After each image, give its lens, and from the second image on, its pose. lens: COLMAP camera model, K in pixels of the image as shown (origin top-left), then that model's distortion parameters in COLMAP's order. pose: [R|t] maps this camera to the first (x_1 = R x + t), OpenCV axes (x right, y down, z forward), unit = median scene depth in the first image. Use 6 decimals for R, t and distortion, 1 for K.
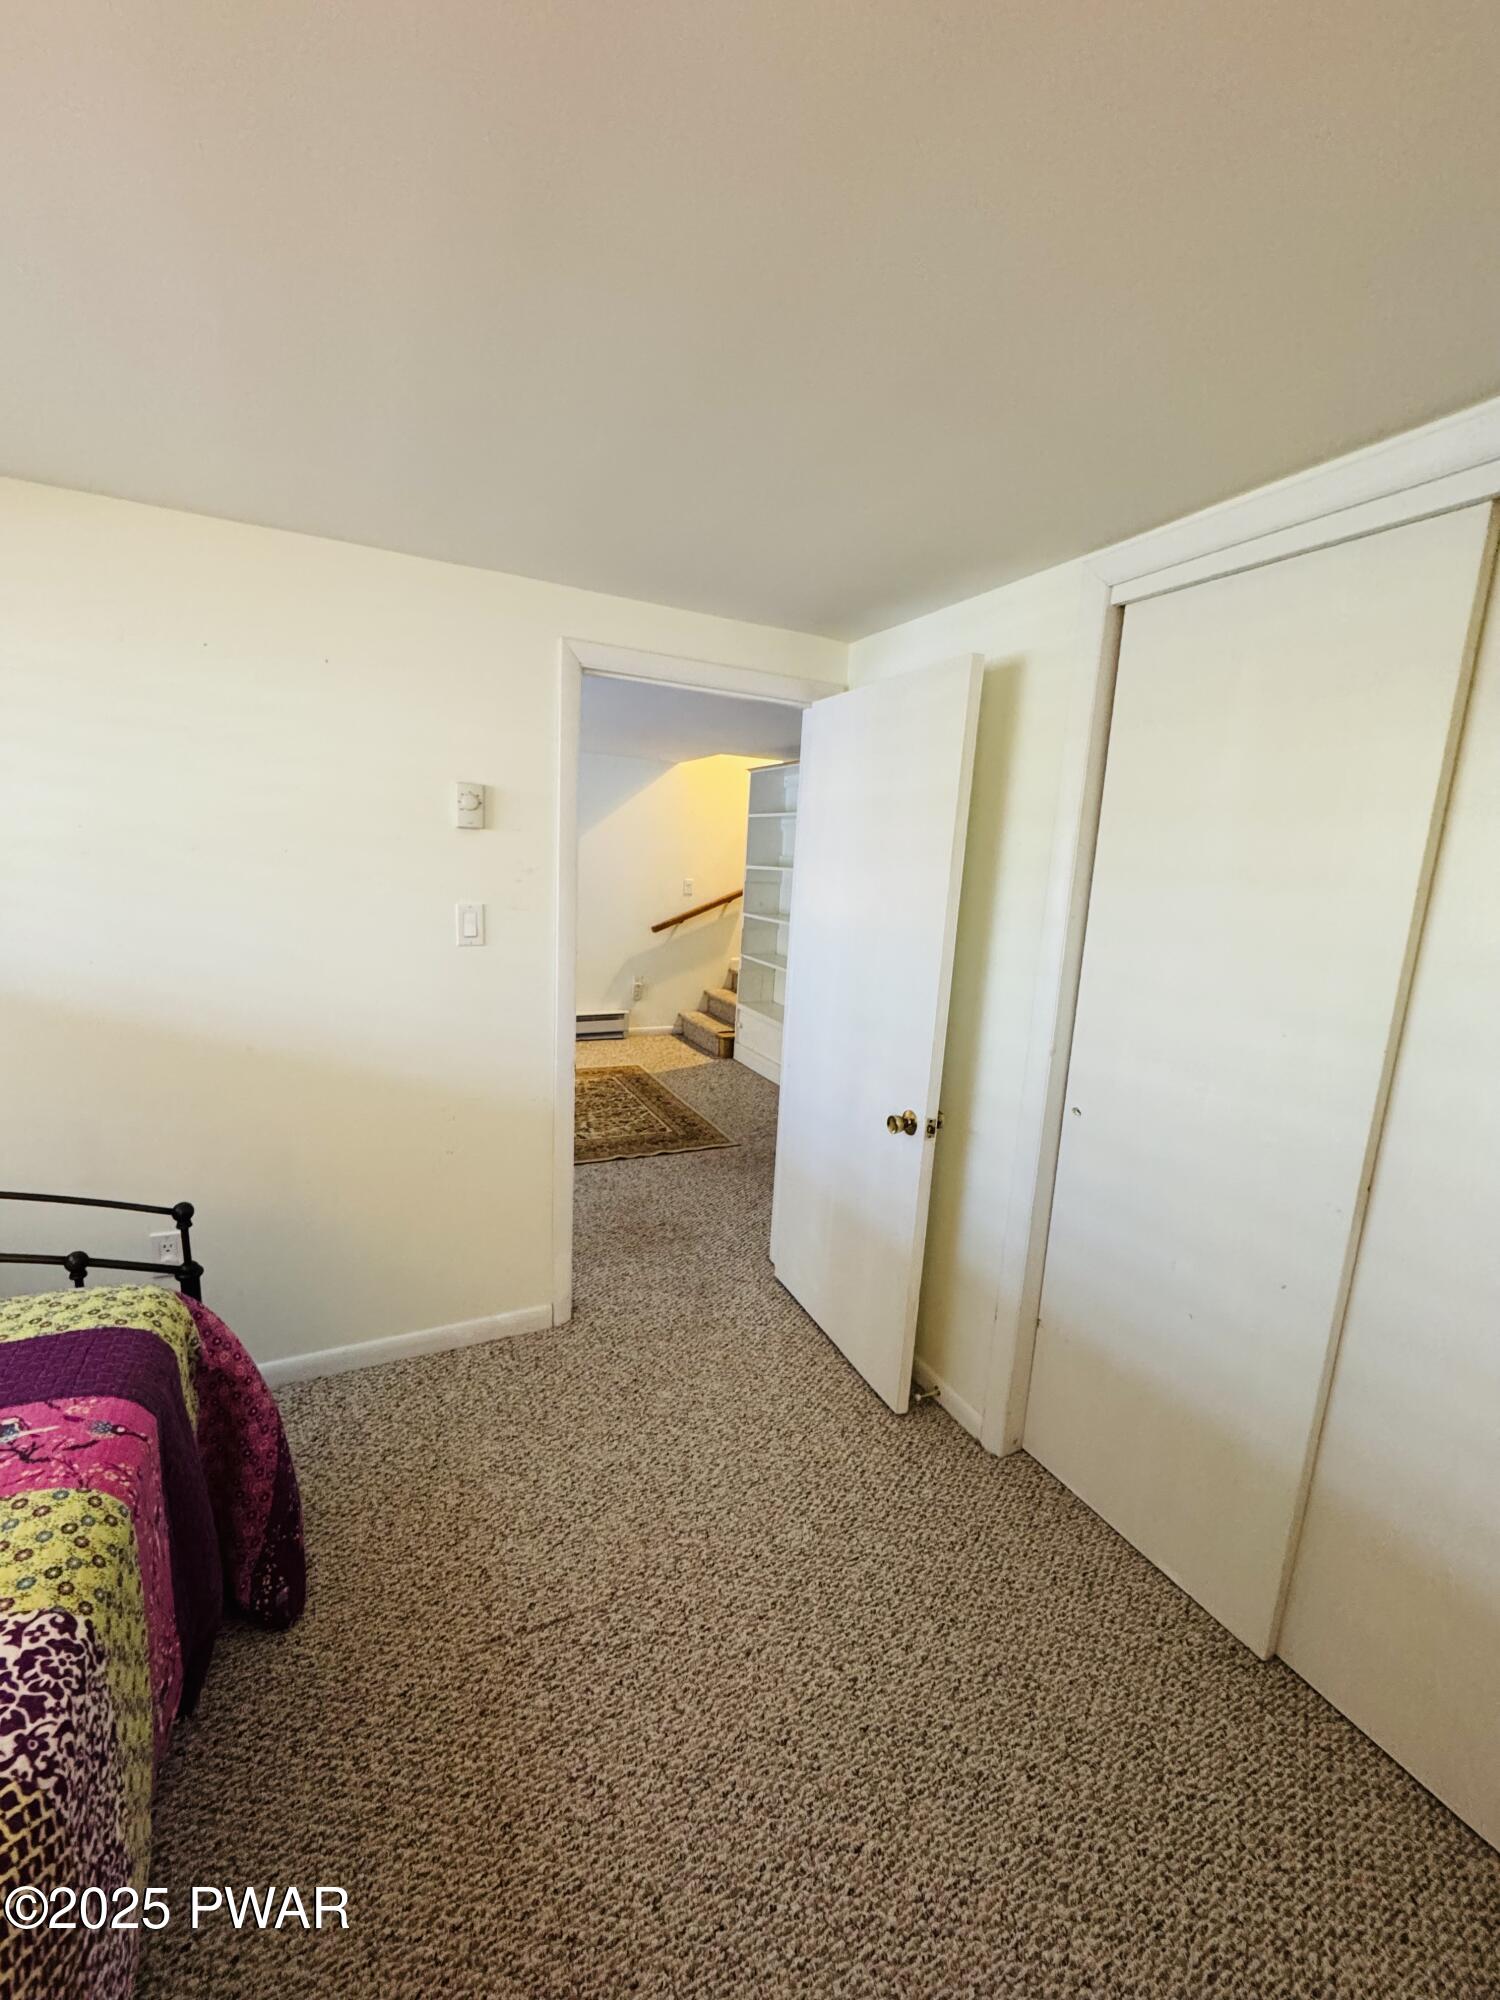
lens RADIAL K [[791.9, 0, 750.0], [0, 791.9, 1000.0], [0, 0, 1]] dist [-0.003138, 0.000723]
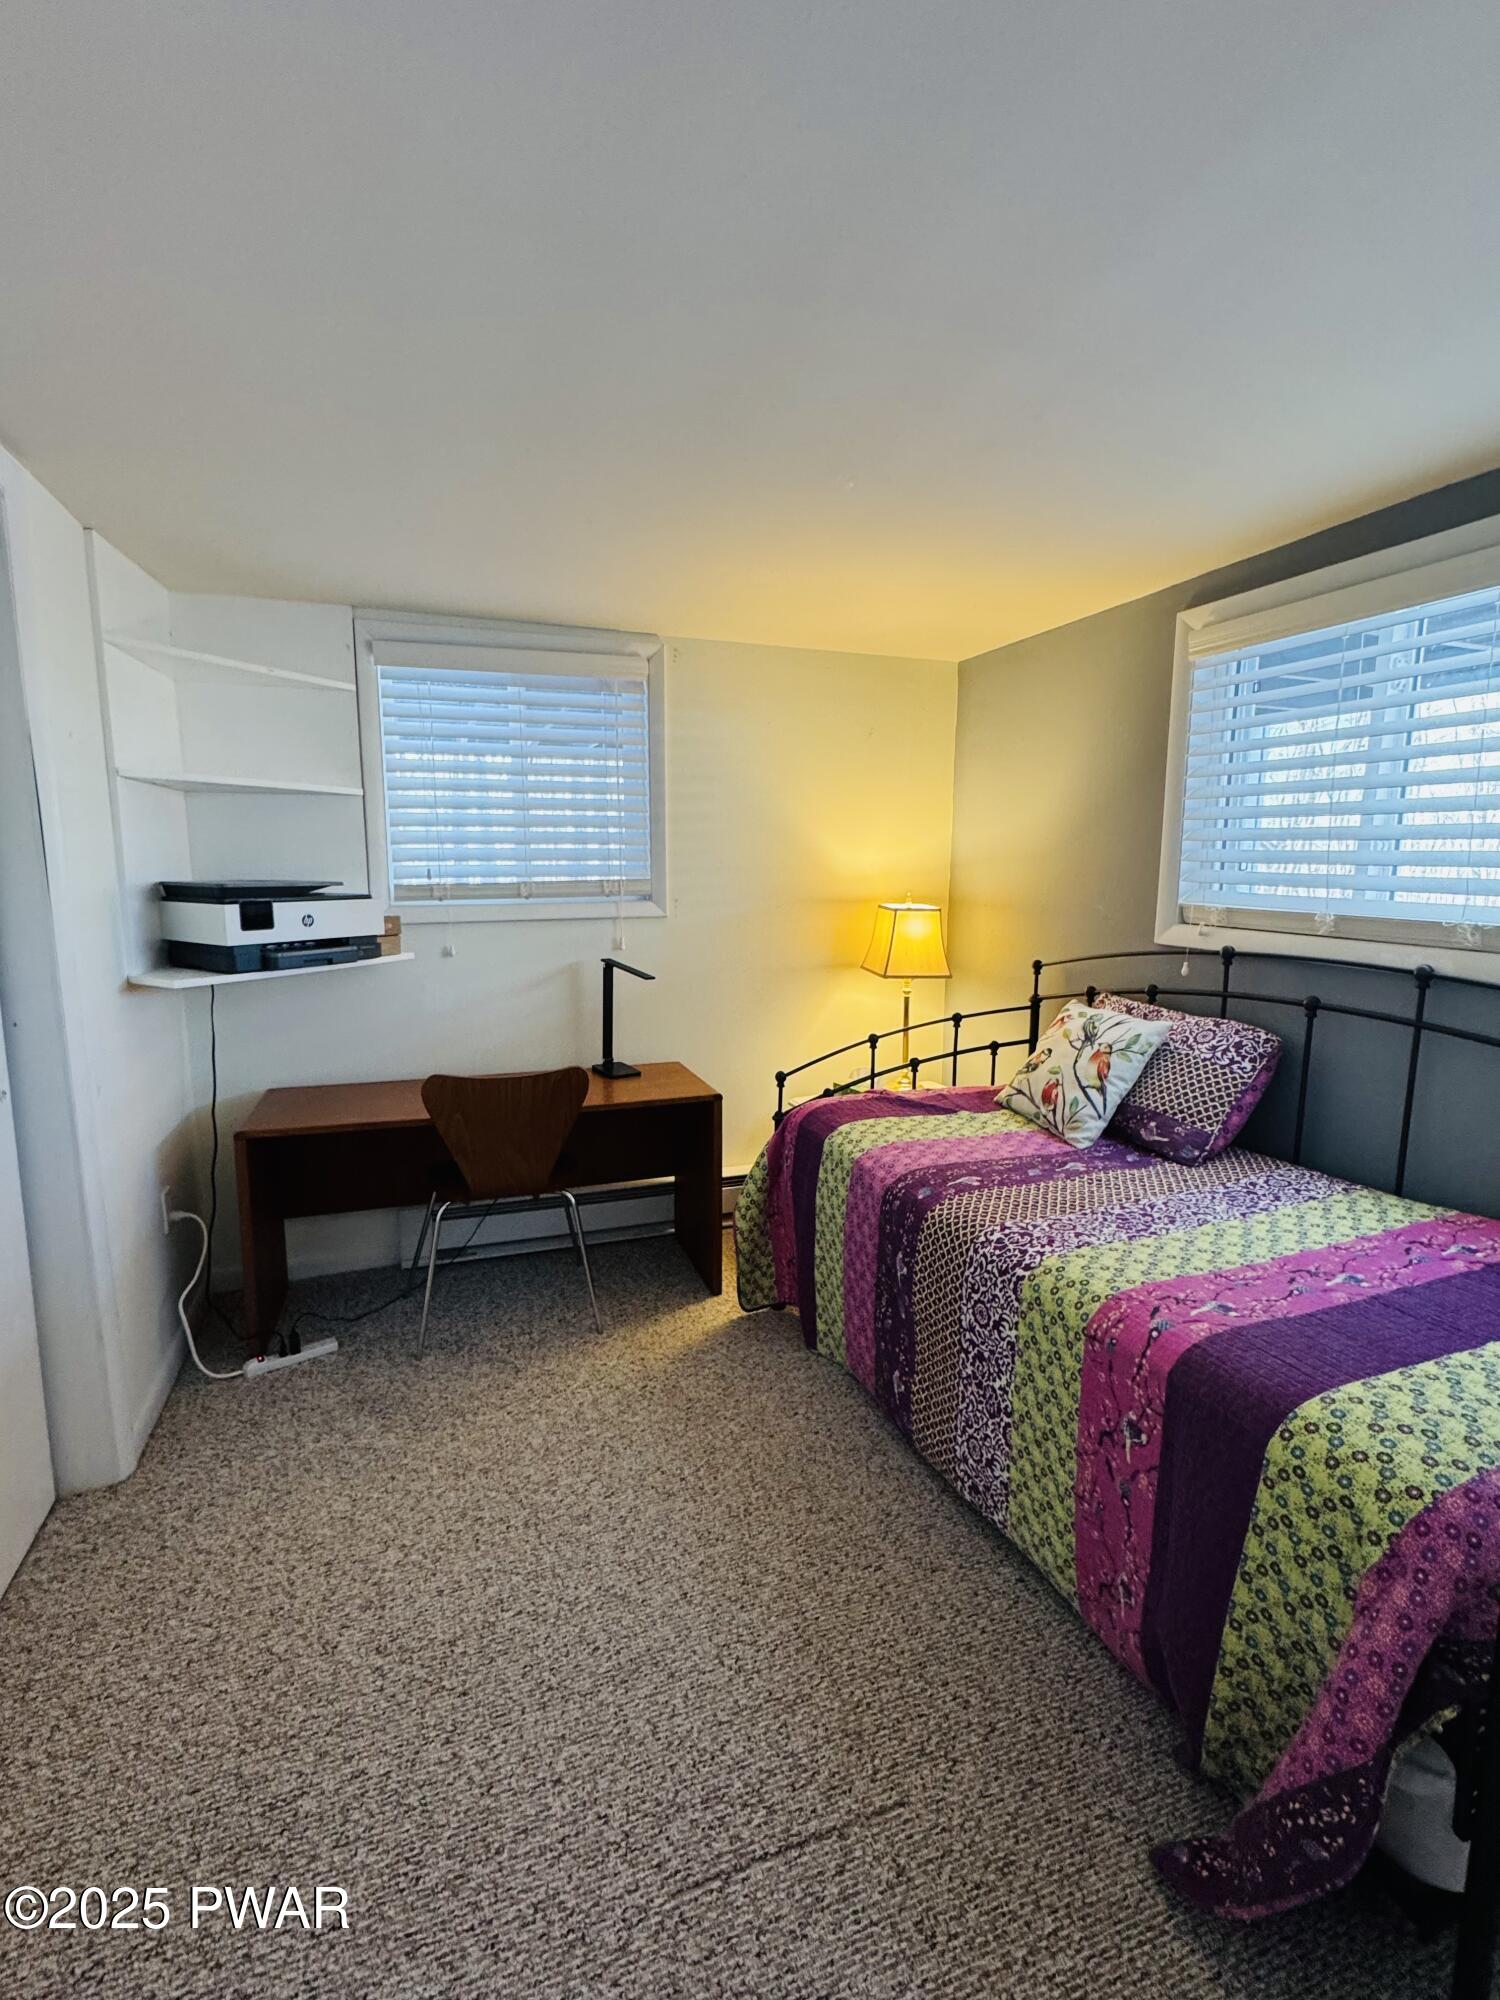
lens RADIAL K [[894.3, 0, 750.0], [0, 894.3, 1000.0], [0, 0, 1]] dist [-0.003501, -0.000156]
pose [[-0.992791, -0.072980, 0.095078, -0.064896], [-0.037596, 0.942837, 0.331128, -0.067216], [-0.113808, 0.325166, -0.938784, 0.452275]]
